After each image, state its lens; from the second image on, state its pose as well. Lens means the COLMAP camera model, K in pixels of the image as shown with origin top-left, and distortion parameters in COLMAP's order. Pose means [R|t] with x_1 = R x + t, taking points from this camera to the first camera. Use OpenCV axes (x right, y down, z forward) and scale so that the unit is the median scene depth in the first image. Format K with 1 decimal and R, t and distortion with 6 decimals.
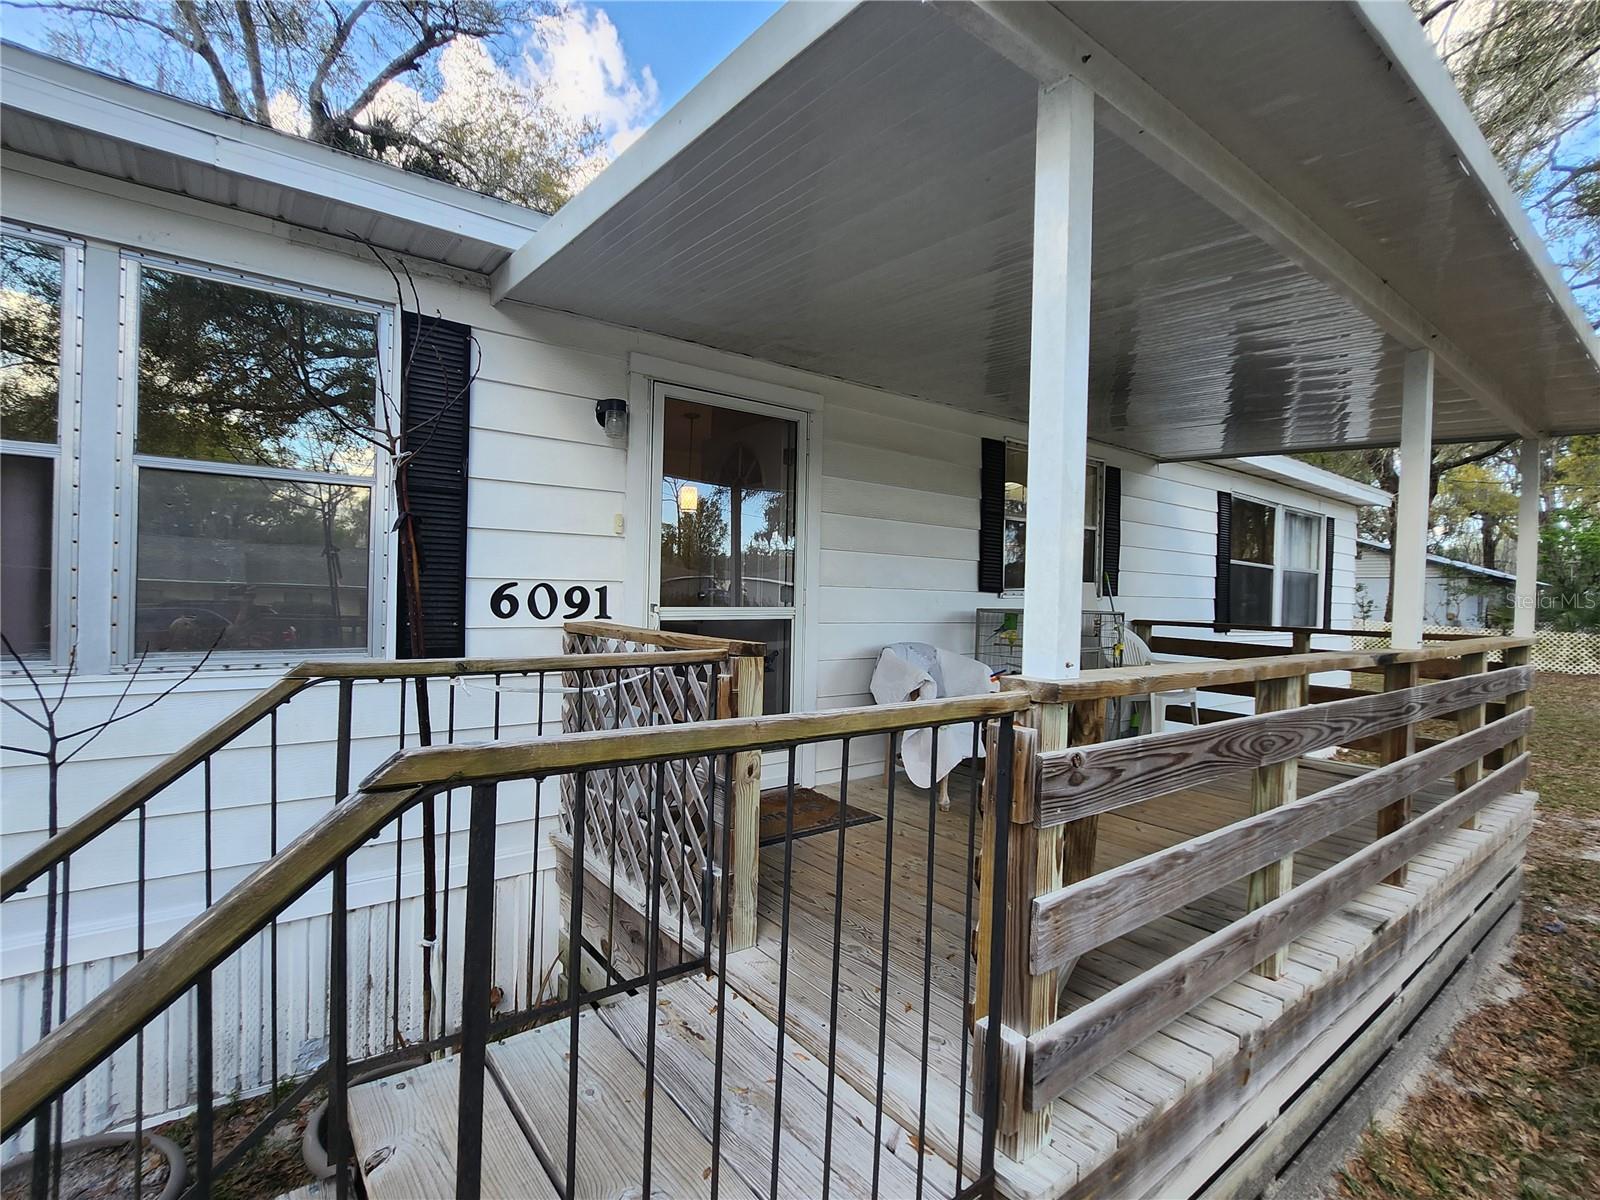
lens RADIAL K [[649.2, 0, 799.4], [0, 649.2, 588.9], [0, 0, 1]] dist [-0.001331, -0.000137]
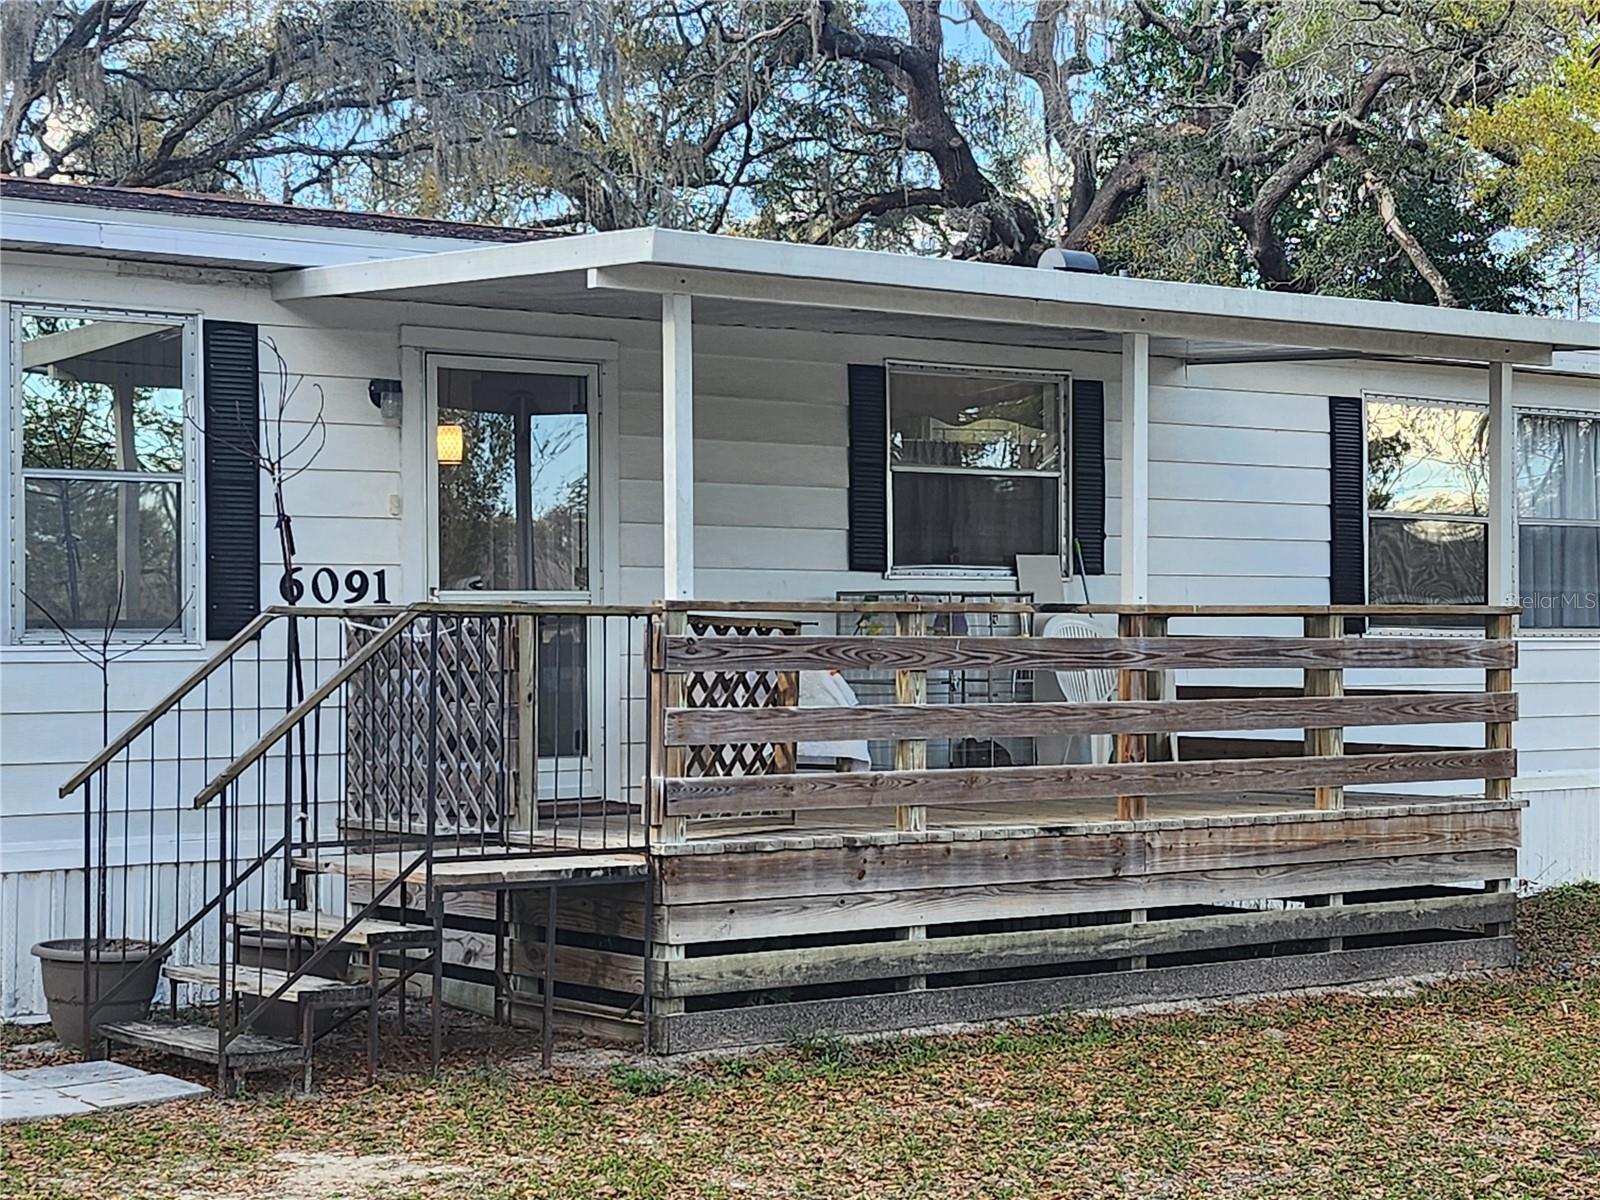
lens RADIAL K [[2642.4, 0, 800.0], [0, 2642.4, 600.0], [0, 0, 1]] dist [0.175198, -0.024367]
pose [[0.999585, -0.027981, -0.006903, 0.355196], [0.027895, 0.999536, -0.012245, 0.108607], [0.007243, 0.012047, 0.999901, -3.009087]]
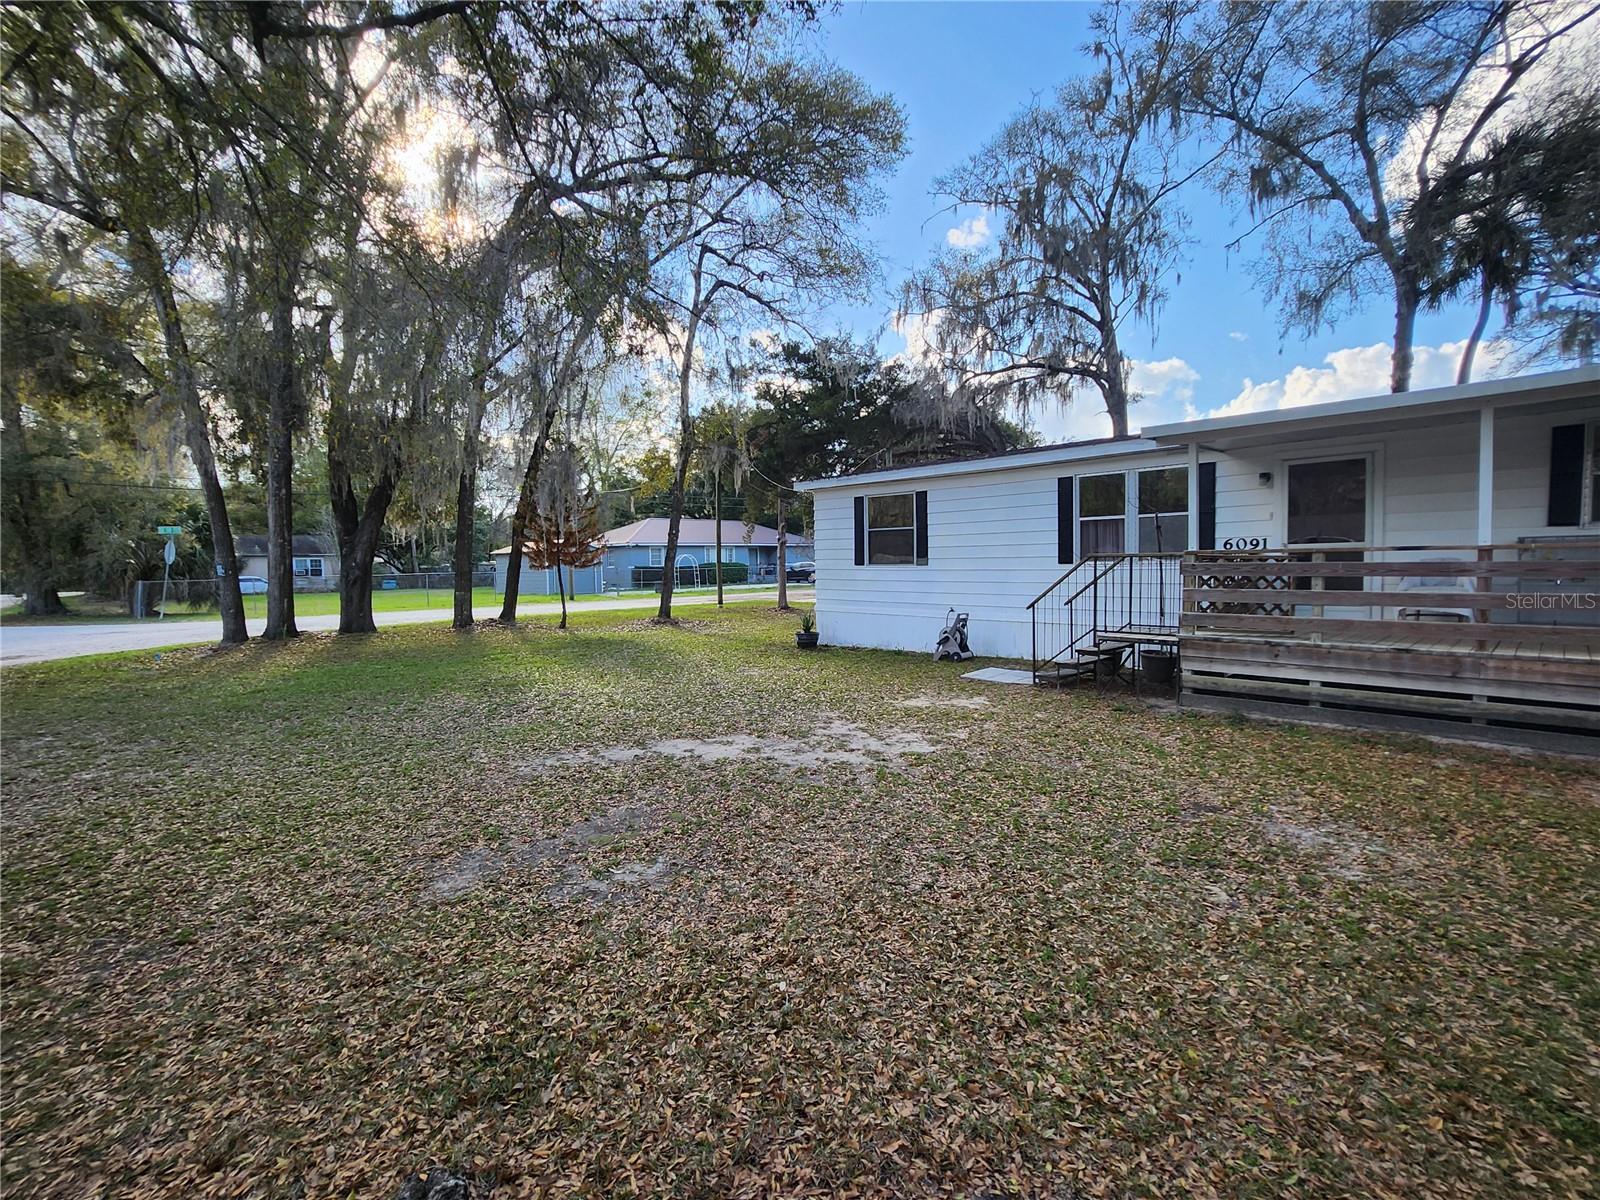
lens RADIAL K [[687.6, 0, 800.0], [0, 687.6, 600.0], [0, 0, 1]] dist [-0.001535, -0.000147]
pose [[0.196607, 0.020728, -0.980263, 2.262987], [0.016300, 0.999569, 0.024405, 0.158267], [0.980347, -0.020776, 0.196184, -1.589481]]
